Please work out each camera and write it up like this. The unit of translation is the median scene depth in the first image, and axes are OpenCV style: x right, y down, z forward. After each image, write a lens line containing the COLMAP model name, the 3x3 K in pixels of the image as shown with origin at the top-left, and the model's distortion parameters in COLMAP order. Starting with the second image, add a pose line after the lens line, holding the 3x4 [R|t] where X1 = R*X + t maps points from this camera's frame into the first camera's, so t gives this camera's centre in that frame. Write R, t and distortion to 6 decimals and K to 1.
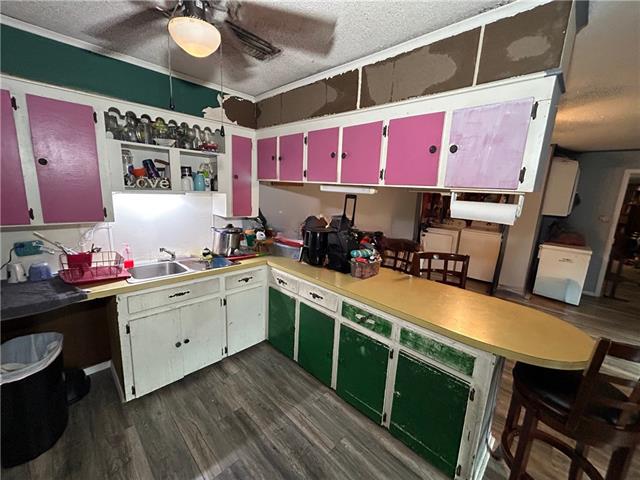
lens RADIAL K [[259.3, 0, 320.1], [0, 259.3, 238.4], [0, 0, 1]] dist [-0.000294, 0.000914]
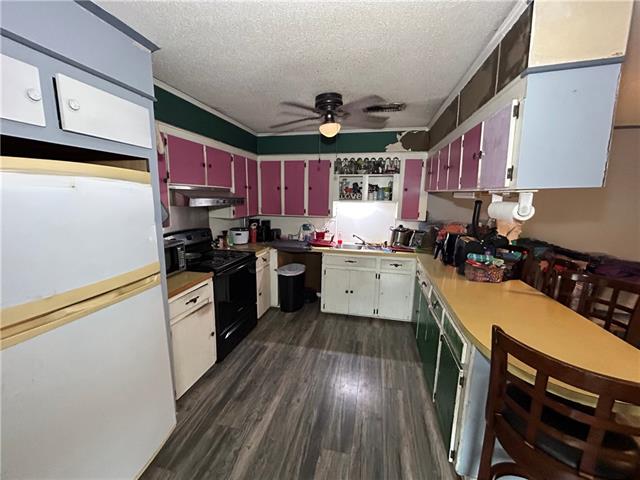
lens RADIAL K [[259.3, 0, 317.4], [0, 259.3, 237.0], [0, 0, 1]] dist [-0.000294, 0.000914]
pose [[0.523702, 0.096429, -0.846427, 0.691693], [-0.149303, 0.988584, 0.020248, 0.053458], [0.838717, 0.115770, 0.532120, -0.081345]]
